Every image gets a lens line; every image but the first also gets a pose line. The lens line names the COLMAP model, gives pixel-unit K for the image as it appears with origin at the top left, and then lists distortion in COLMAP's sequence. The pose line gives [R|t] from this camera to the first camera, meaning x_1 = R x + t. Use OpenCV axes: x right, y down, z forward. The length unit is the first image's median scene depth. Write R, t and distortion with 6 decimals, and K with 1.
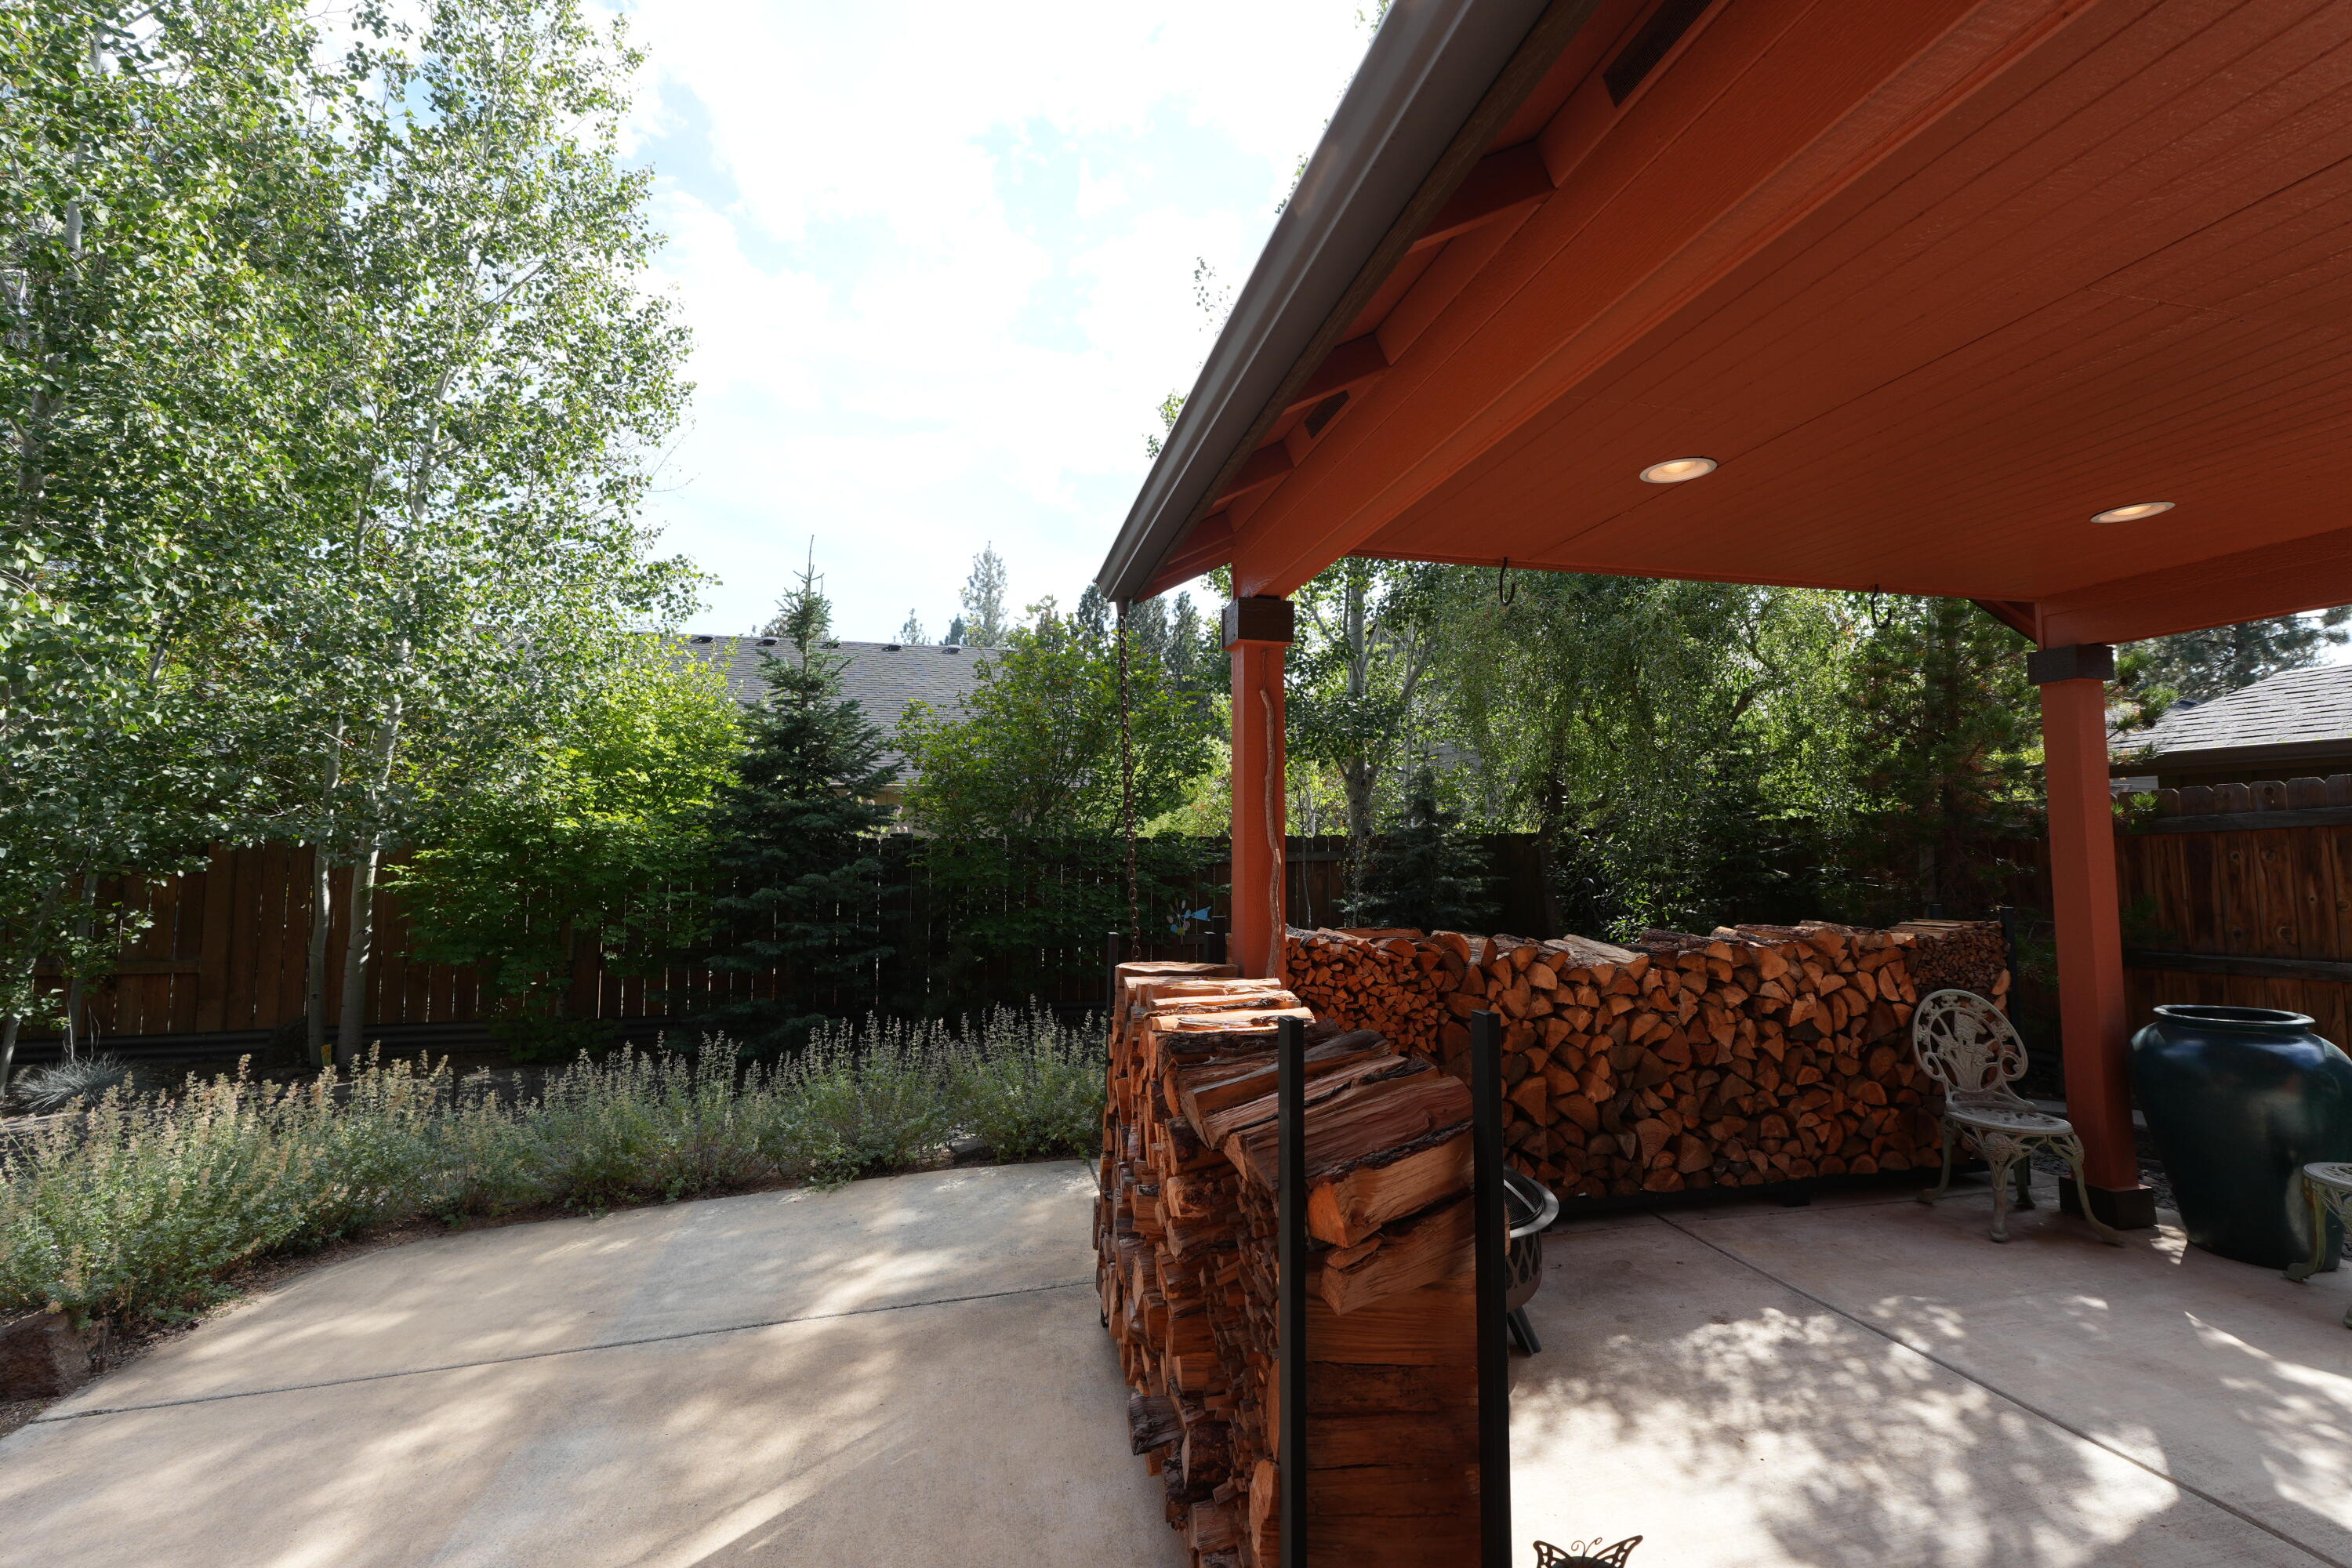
lens RADIAL K [[991.9, 0, 1184.2], [0, 991.9, 767.6], [0, 0, 1]] dist [-0.001425, 0.000156]
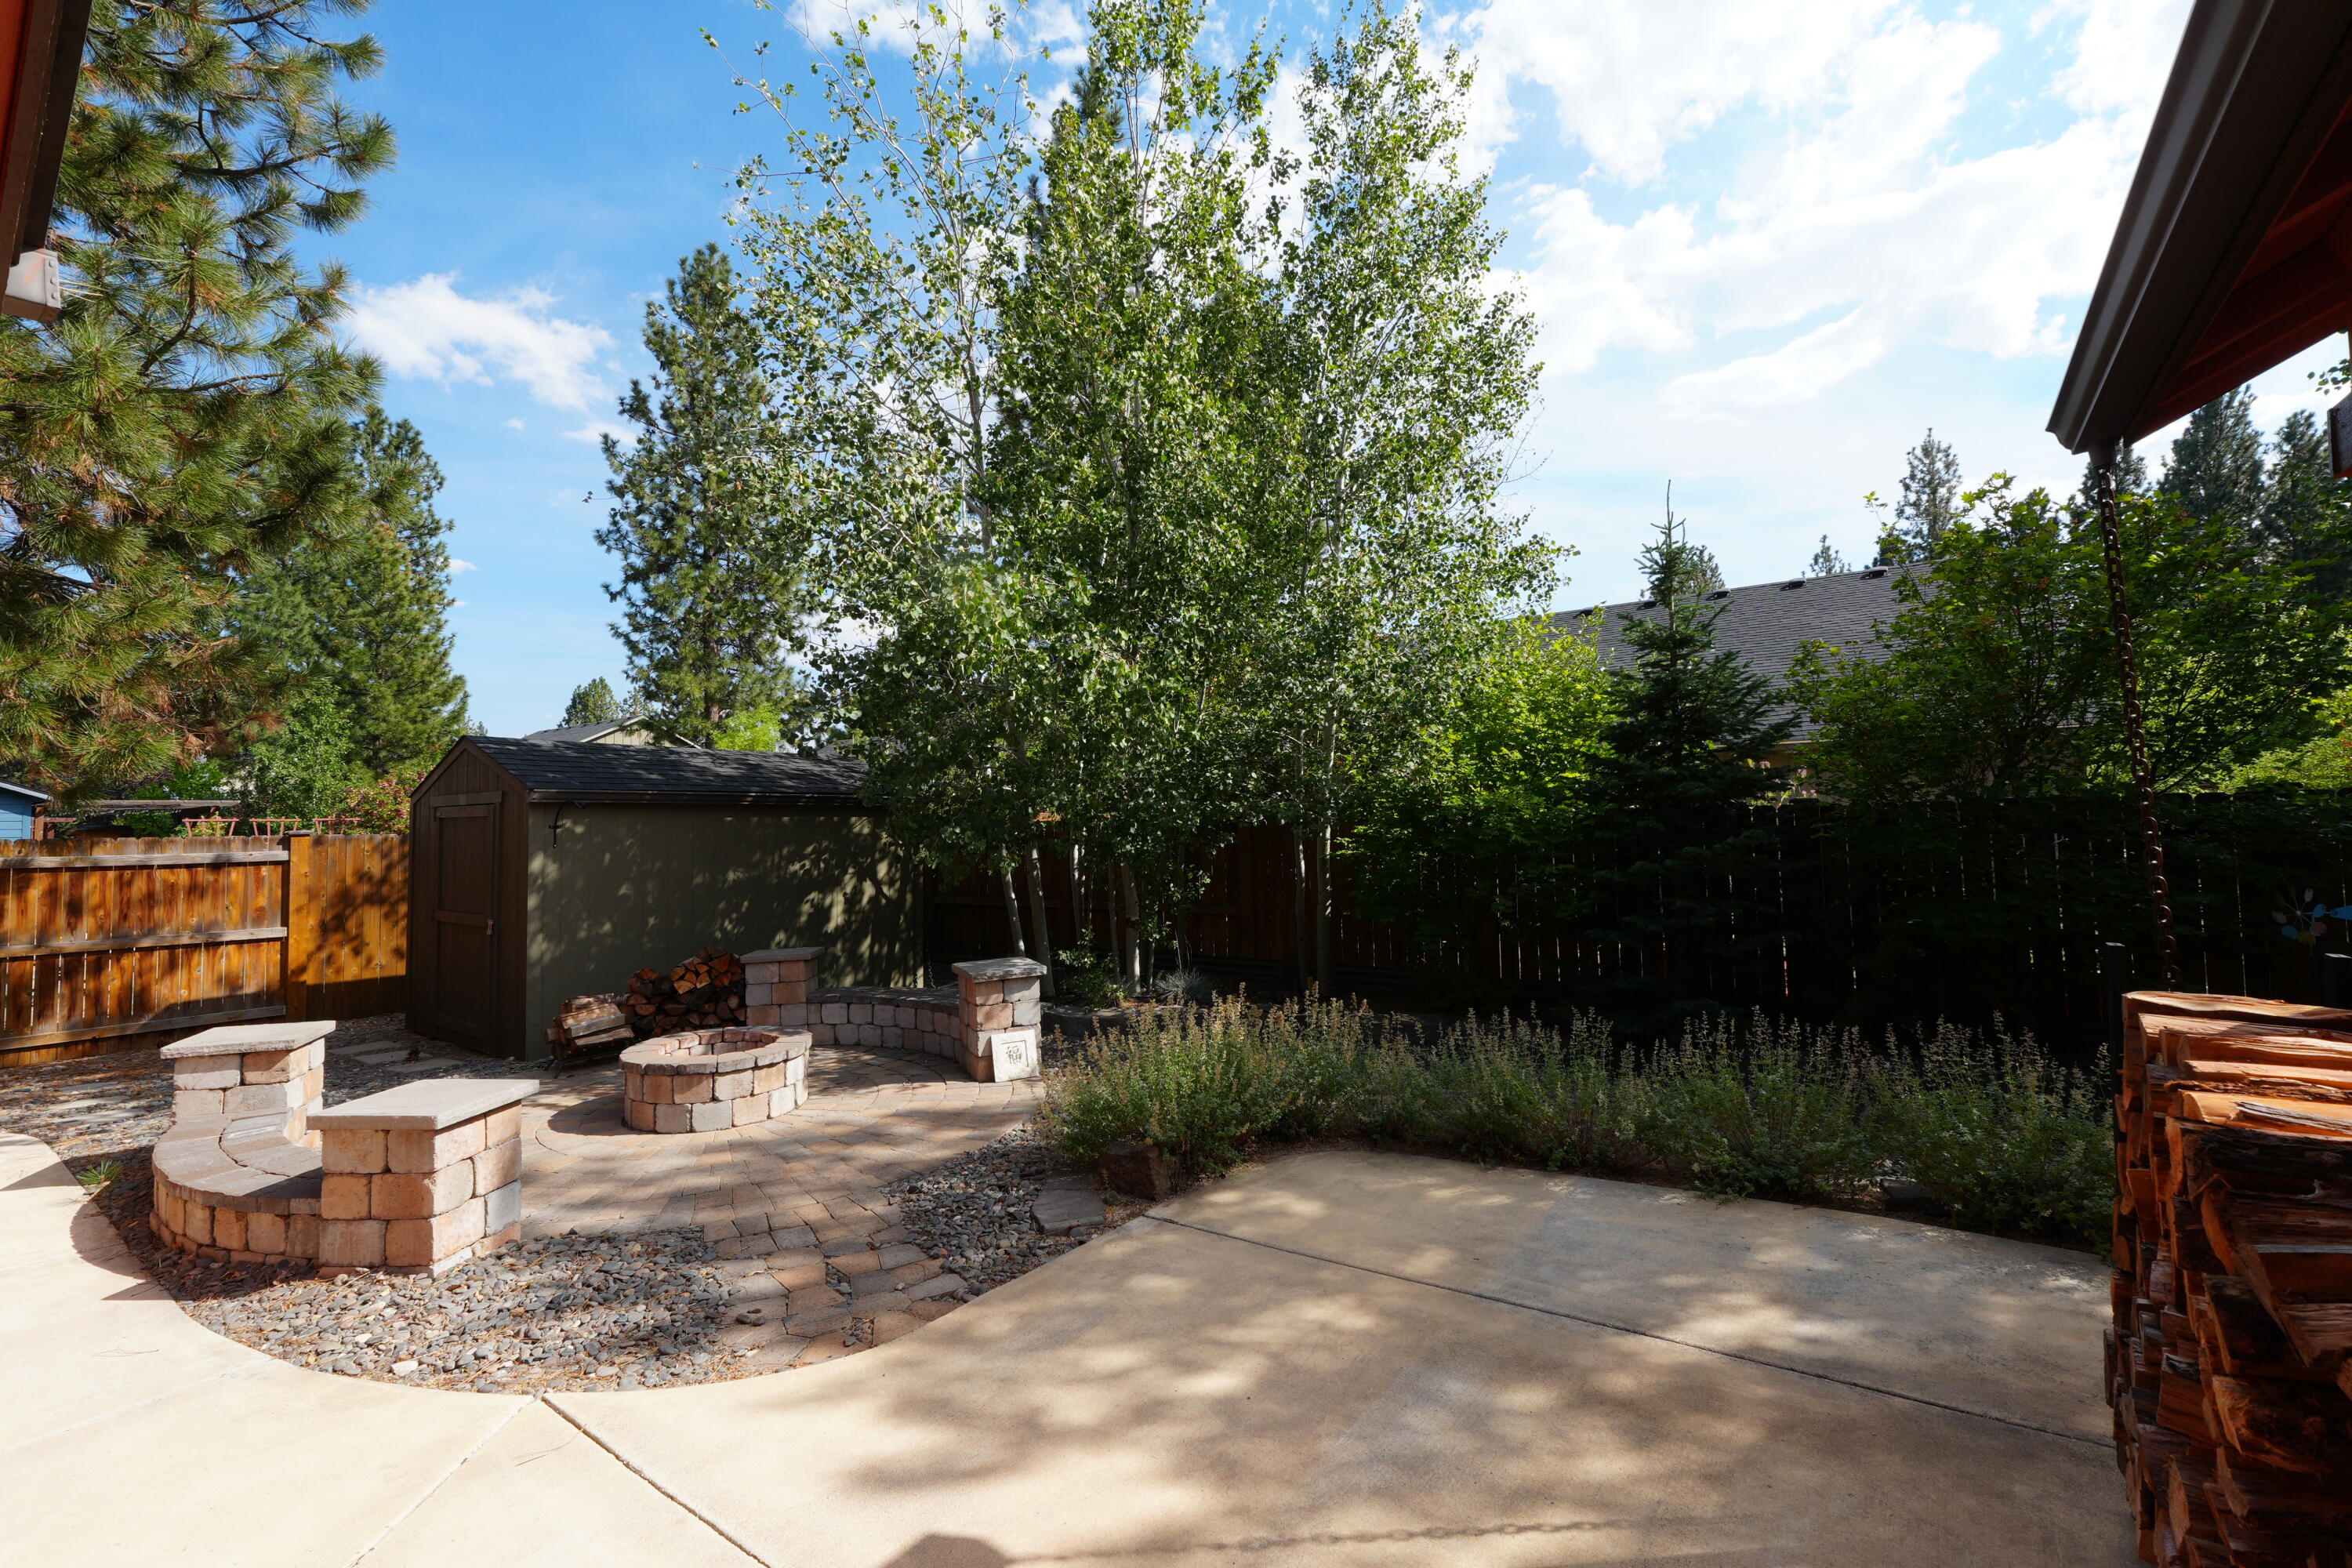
lens RADIAL K [[984.6, 0, 1177.9], [0, 984.6, 776.2], [0, 0, 1]] dist [-0.000478, -0.000136]
pose [[0.647447, -0.050974, -0.760404, 0.022748], [0.081839, 0.996641, 0.002872, 0.000555], [0.757703, -0.064090, 0.649444, 0.076249]]
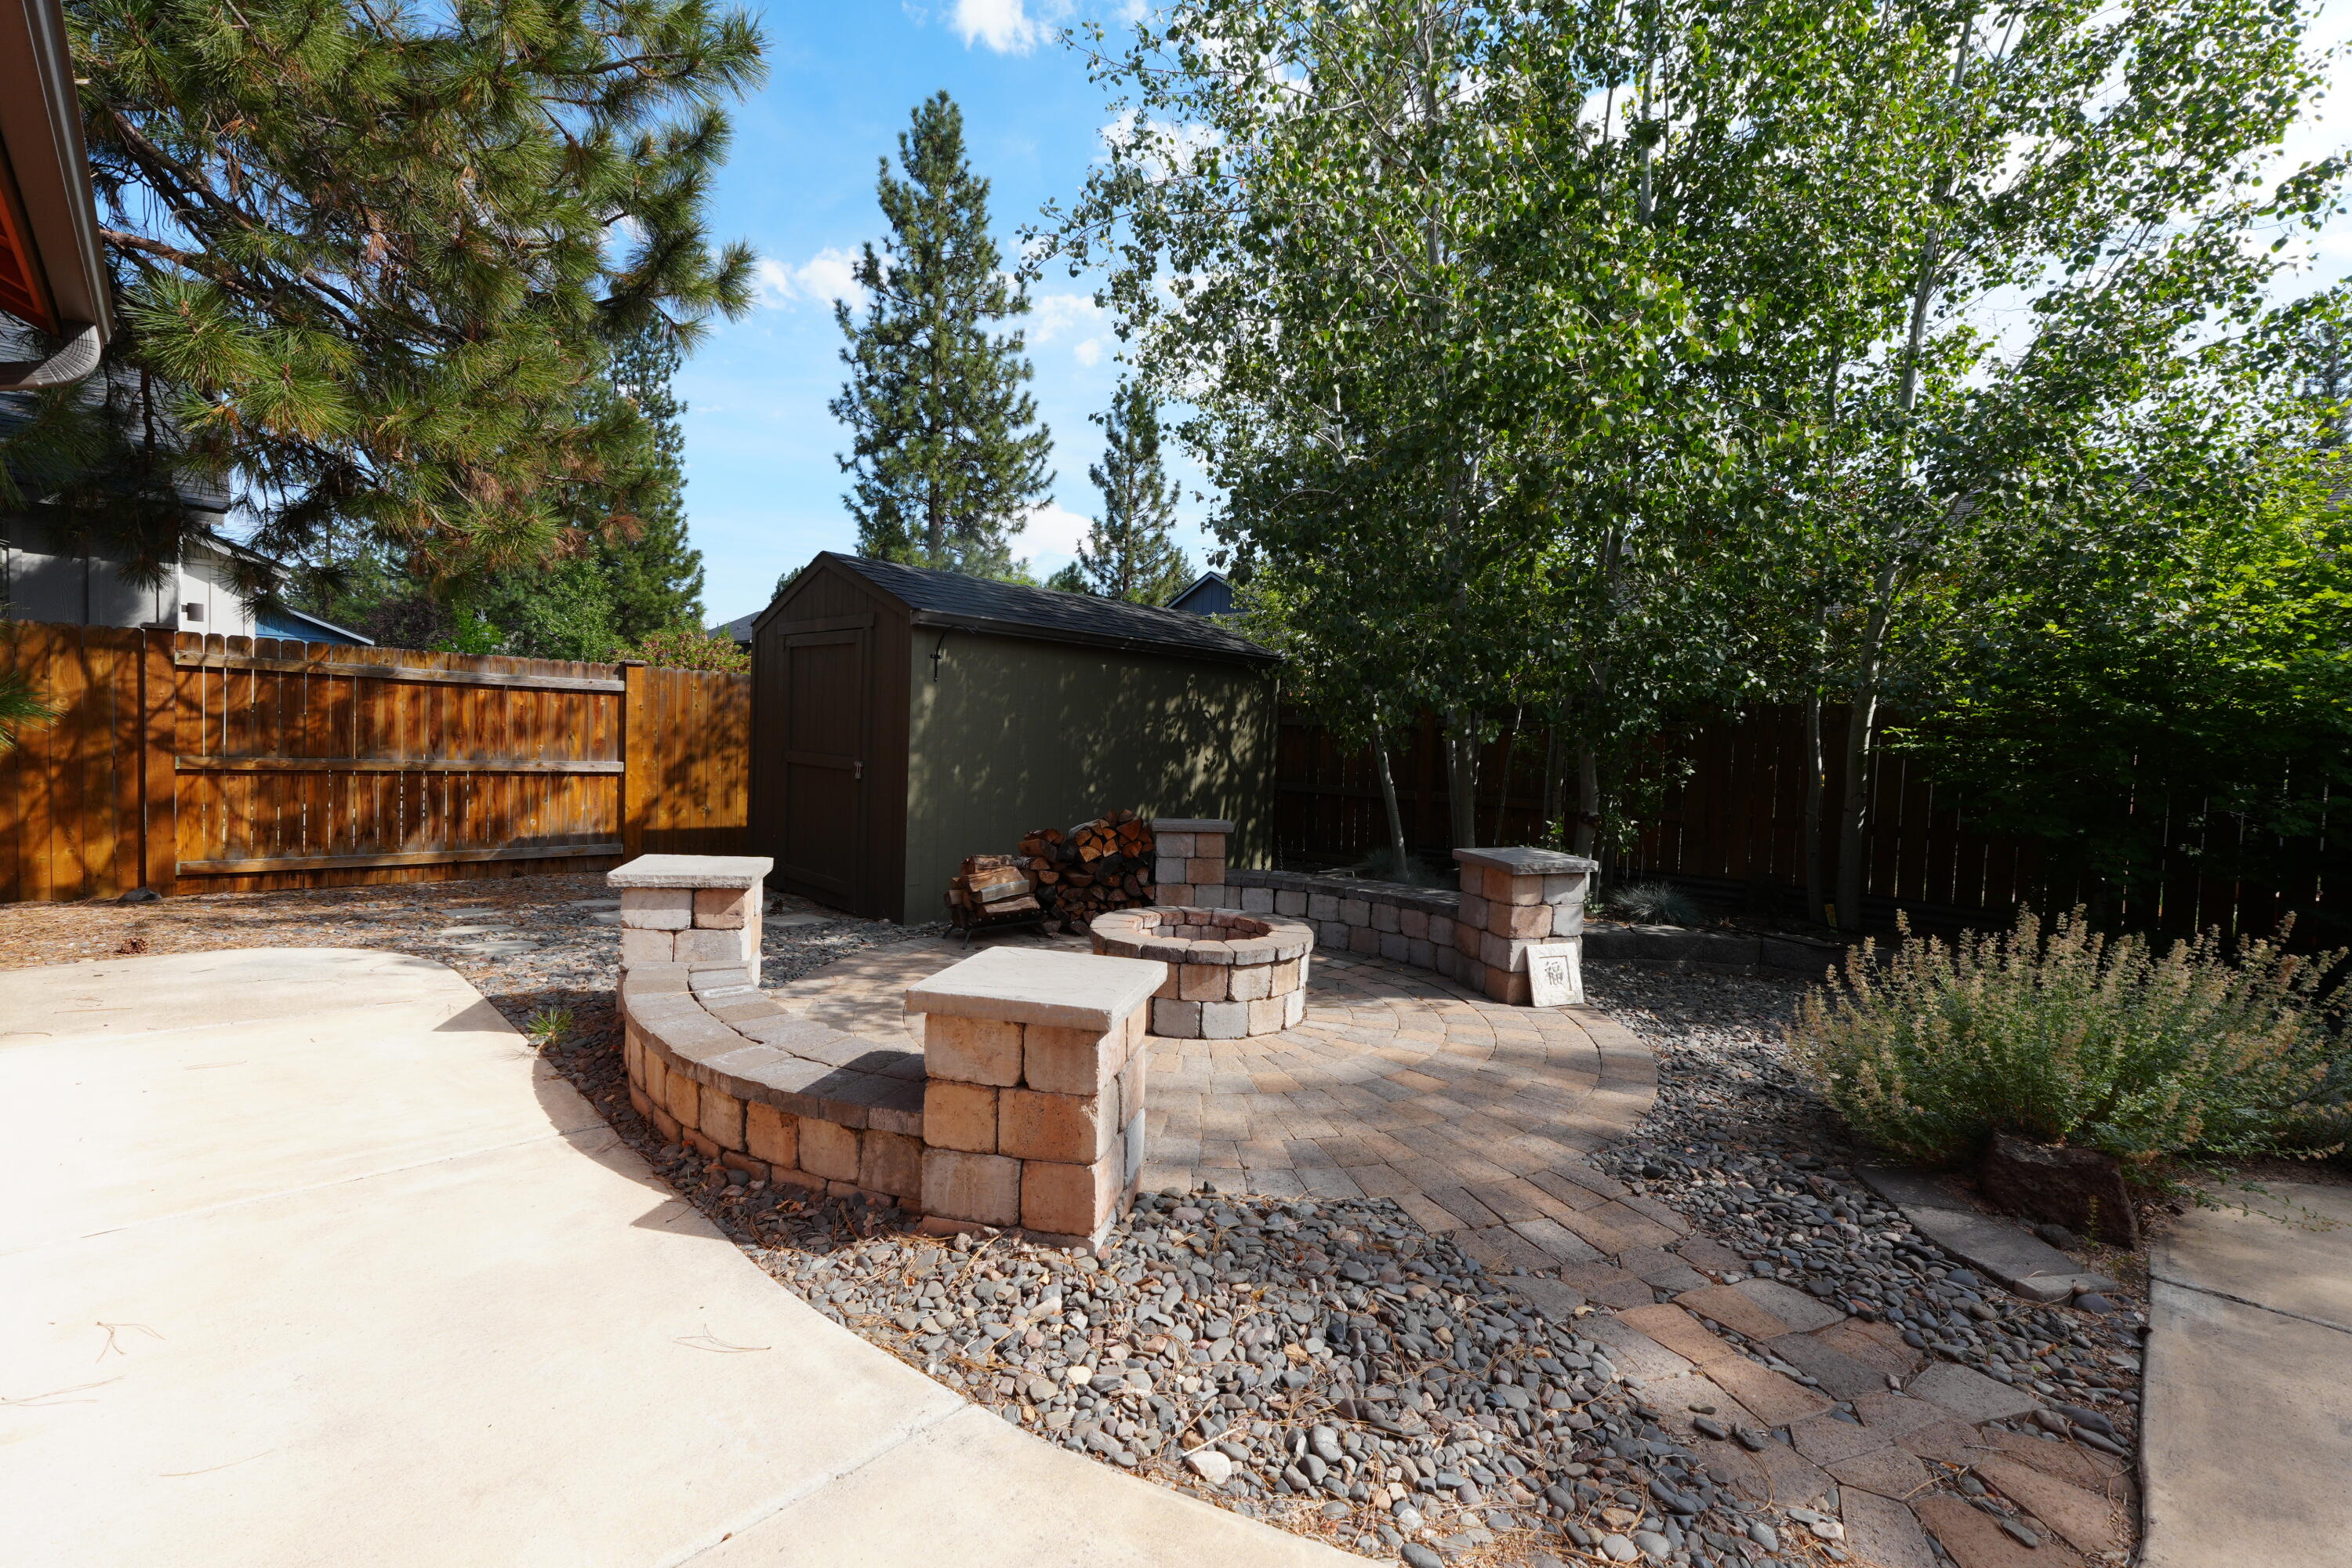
lens RADIAL K [[988.1, 0, 1173.7], [0, 988.1, 776.2], [0, 0, 1]] dist [-0.000408, -0.000597]
pose [[0.518686, 0.054424, -0.853231, -0.577089], [0.033065, 0.995948, 0.083627, 0.073386], [0.854325, -0.071588, 0.514785, -0.106560]]
